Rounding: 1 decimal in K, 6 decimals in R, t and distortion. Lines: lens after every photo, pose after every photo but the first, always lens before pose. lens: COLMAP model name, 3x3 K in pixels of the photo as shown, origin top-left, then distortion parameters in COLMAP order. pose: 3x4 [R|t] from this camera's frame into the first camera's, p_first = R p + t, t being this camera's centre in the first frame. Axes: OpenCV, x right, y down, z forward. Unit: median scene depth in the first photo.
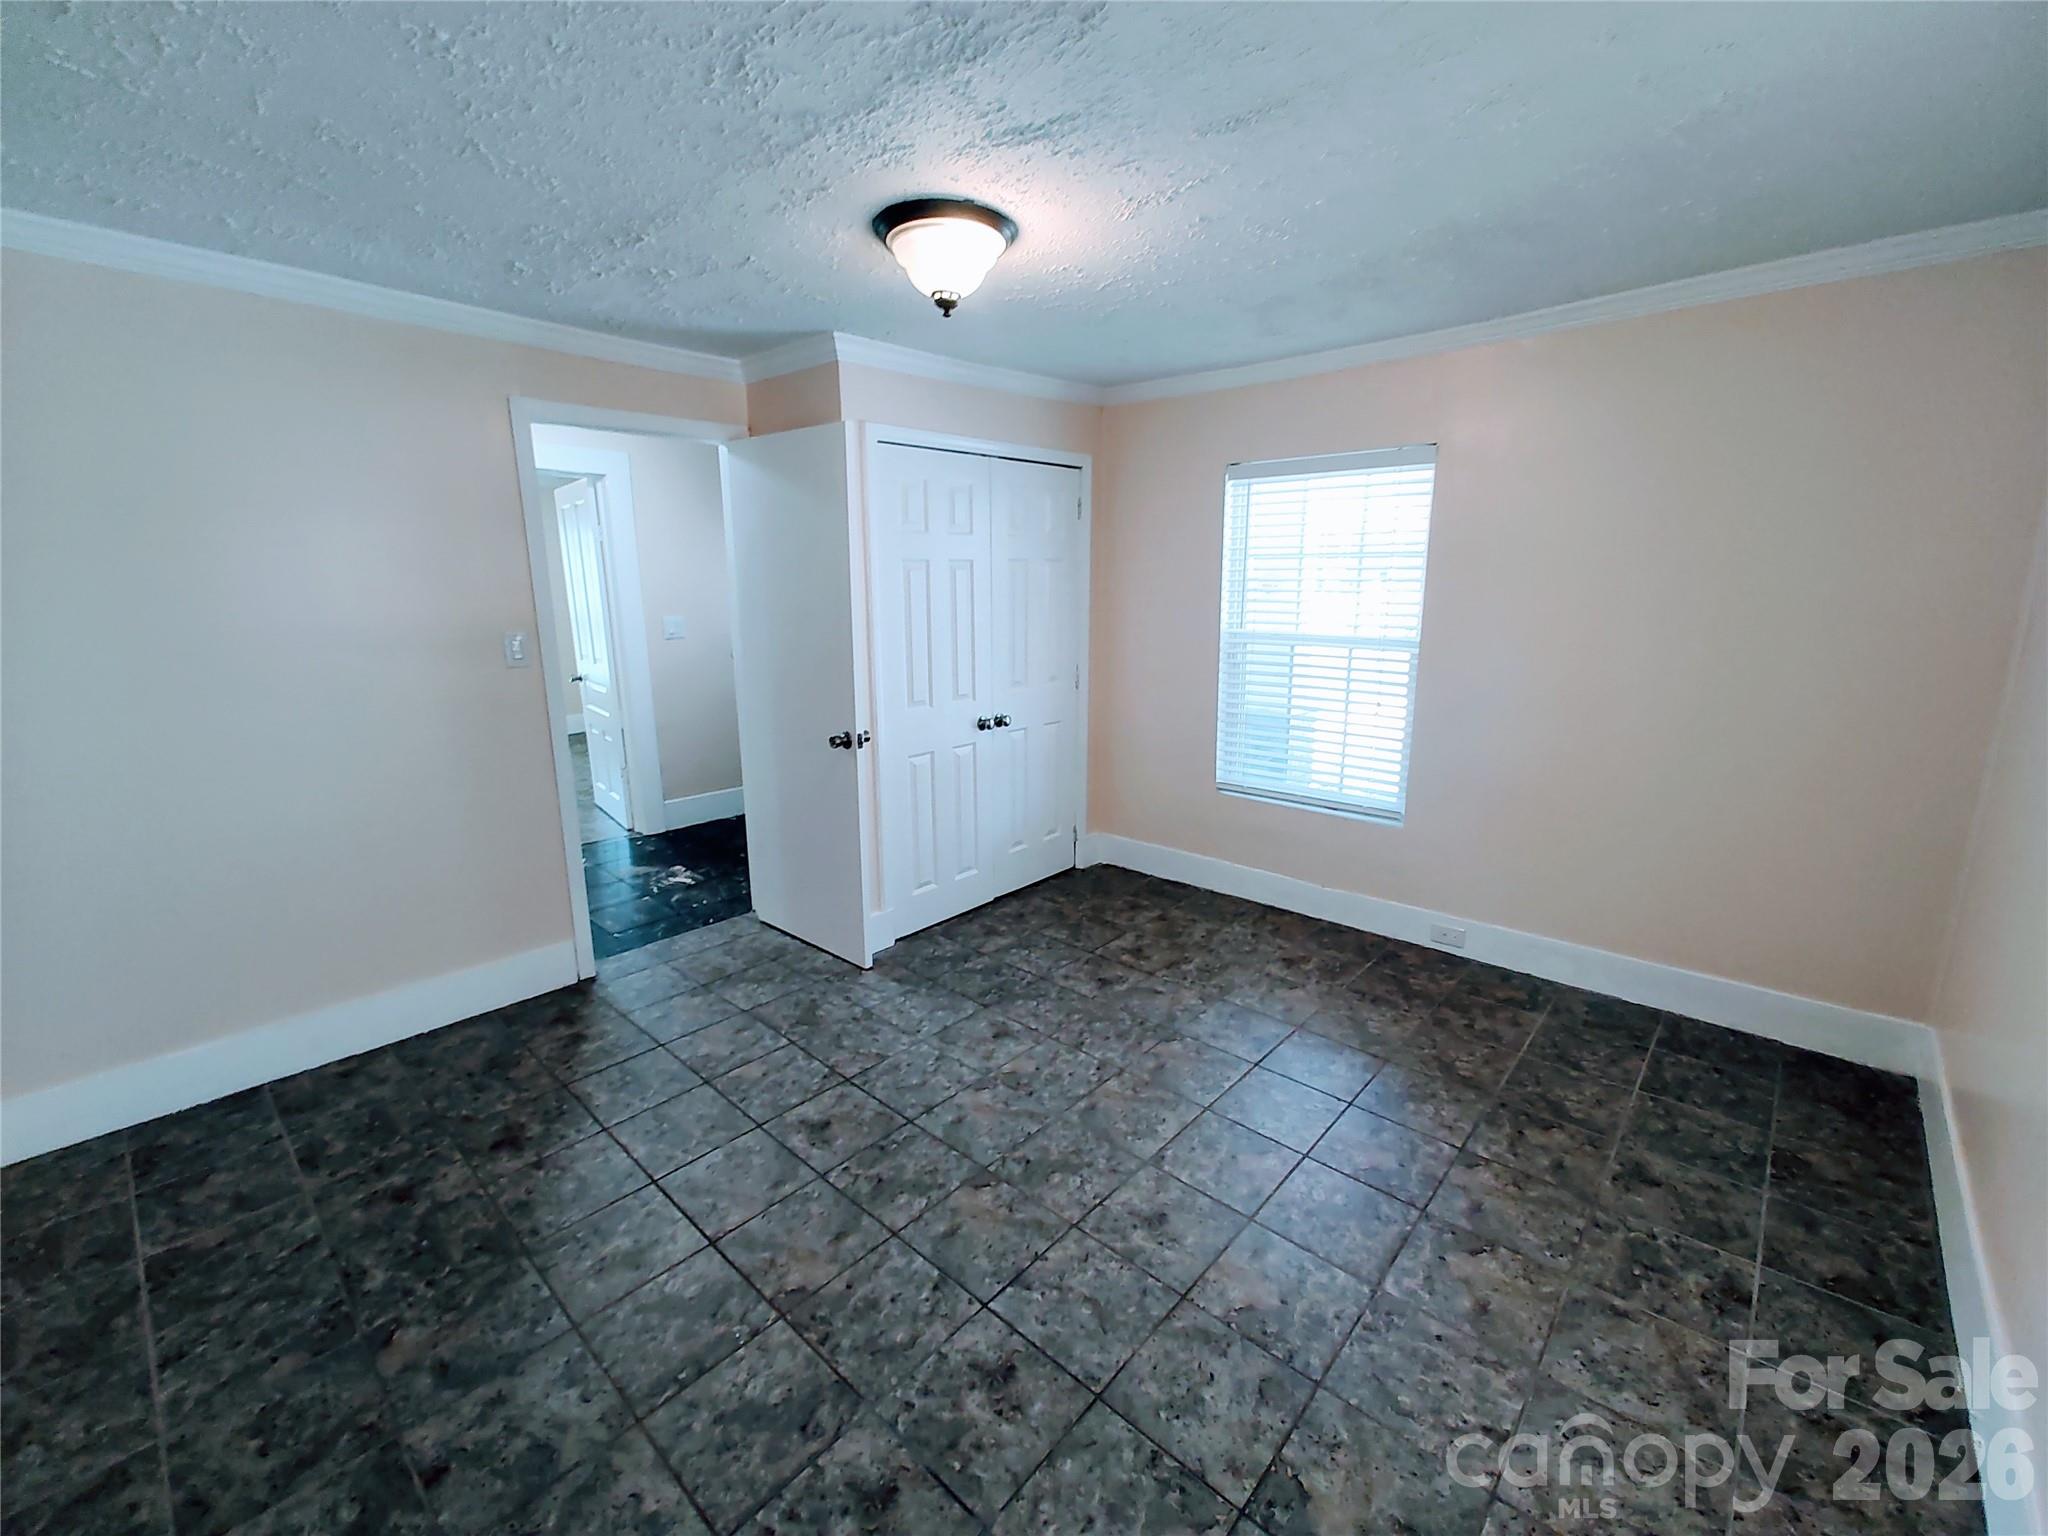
lens RADIAL K [[849.3, 0, 1017.1], [0, 849.3, 772.6], [0, 0, 1]] dist [-0.005017, 0.002658]
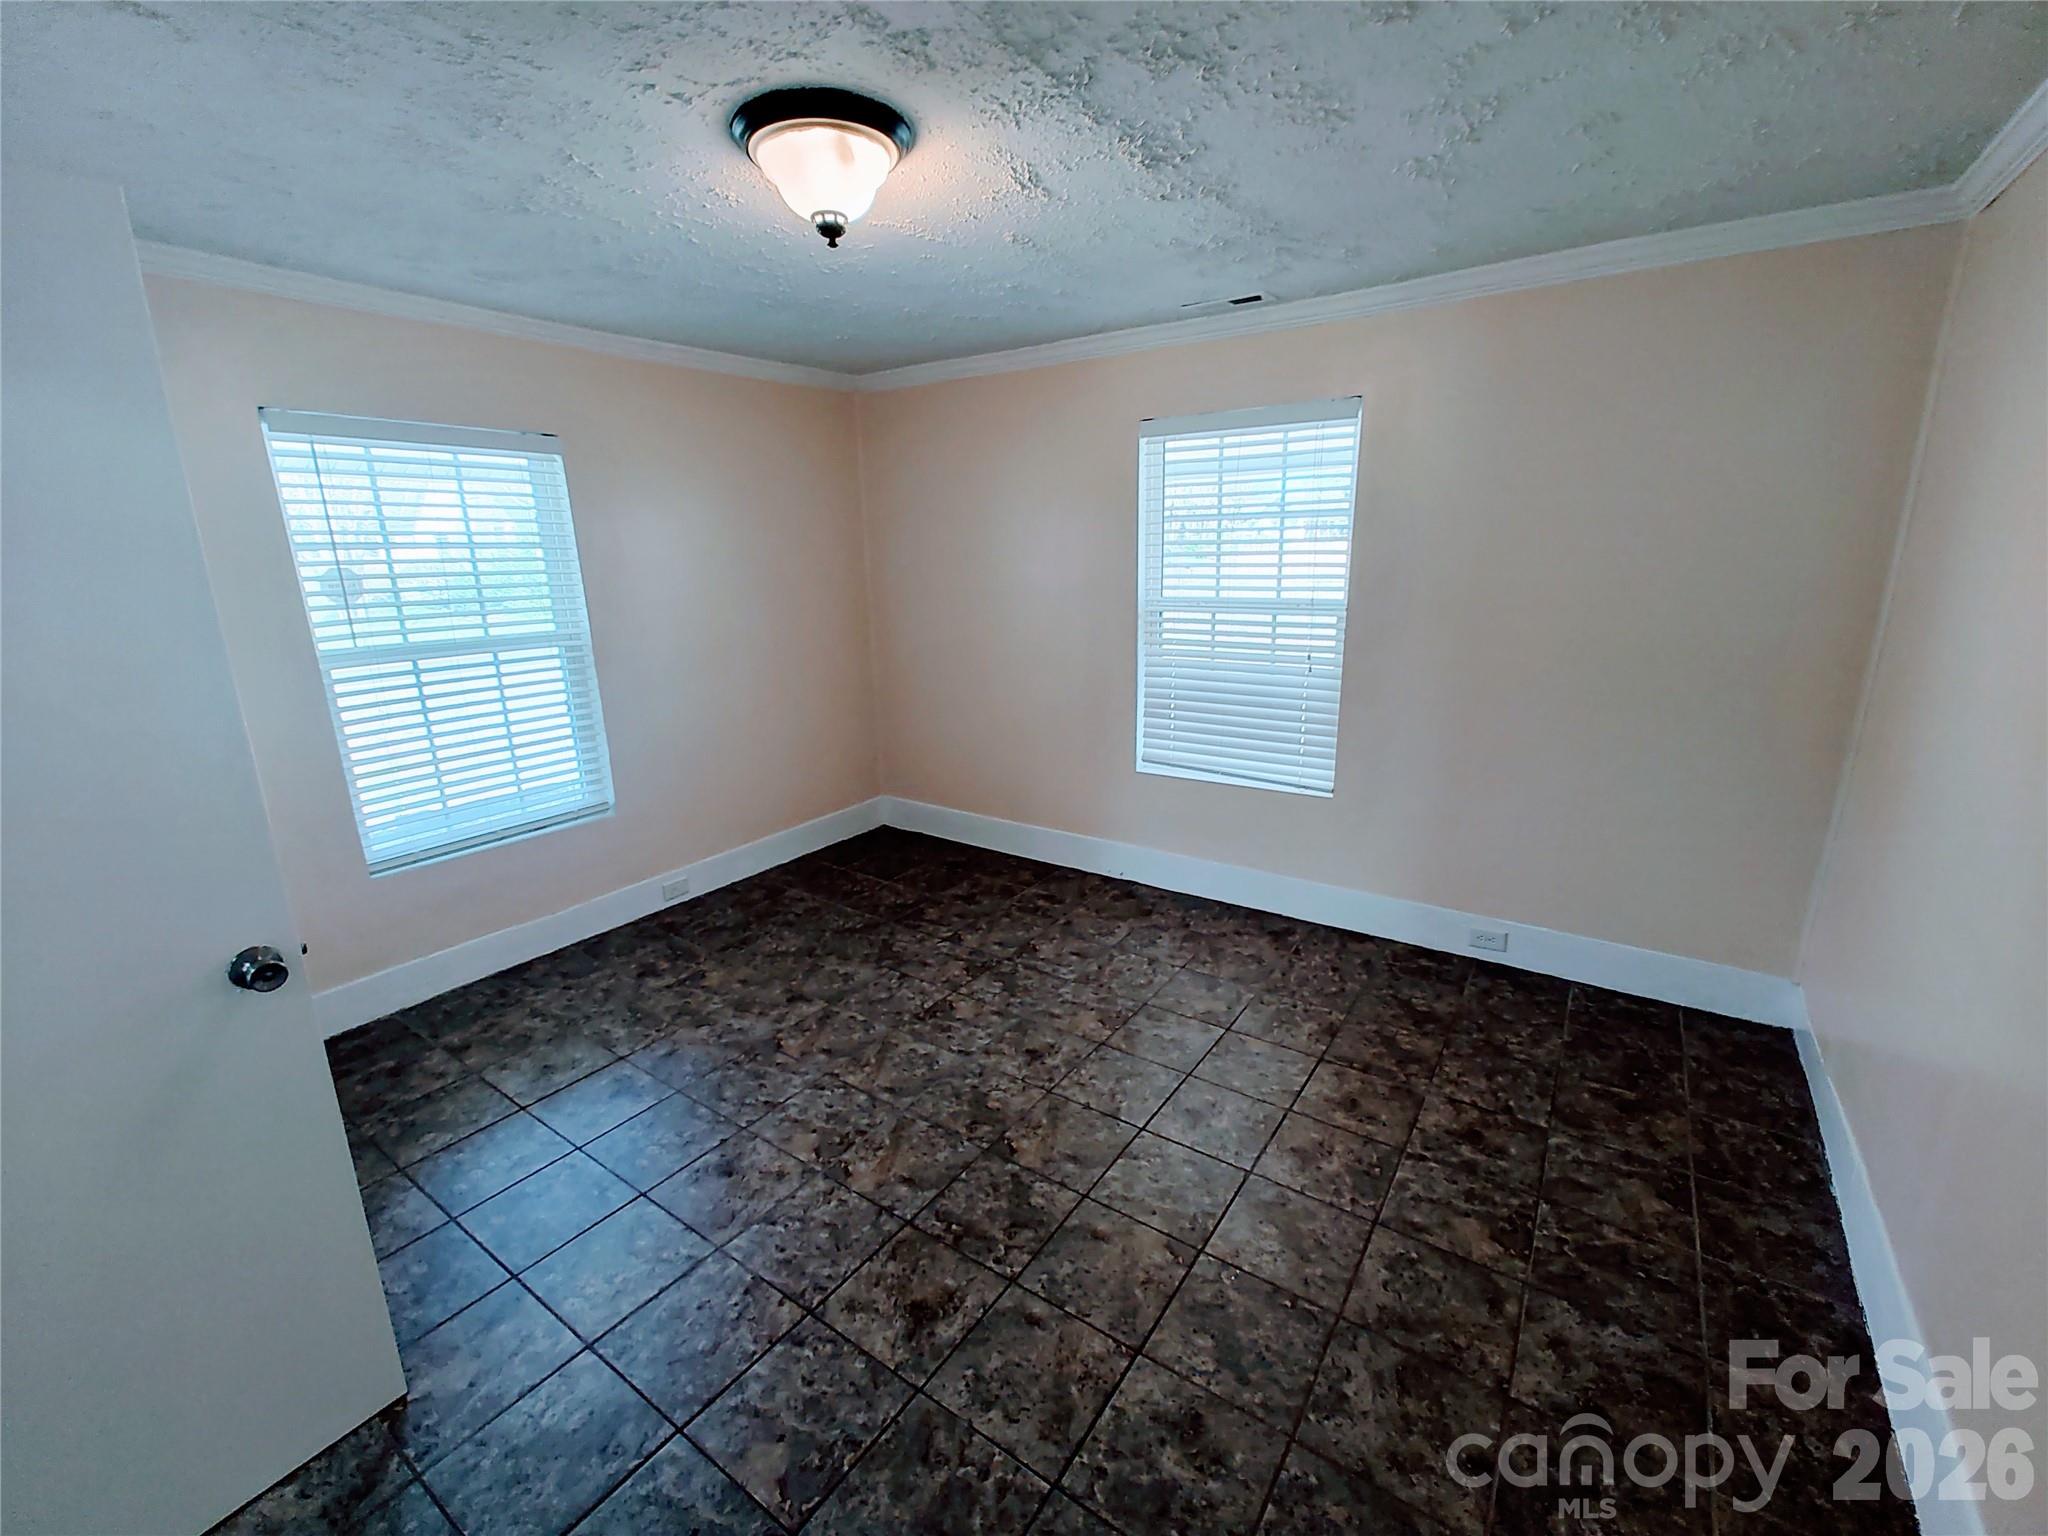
lens RADIAL K [[849.3, 0, 1026.2], [0, 849.3, 776.0], [0, 0, 1]] dist [-0.005017, 0.002658]
pose [[-0.136417, -0.244602, 0.959979, -0.910990], [0.240942, 0.931748, 0.271647, -0.214184], [-0.960904, 0.268356, -0.068172, 0.904639]]
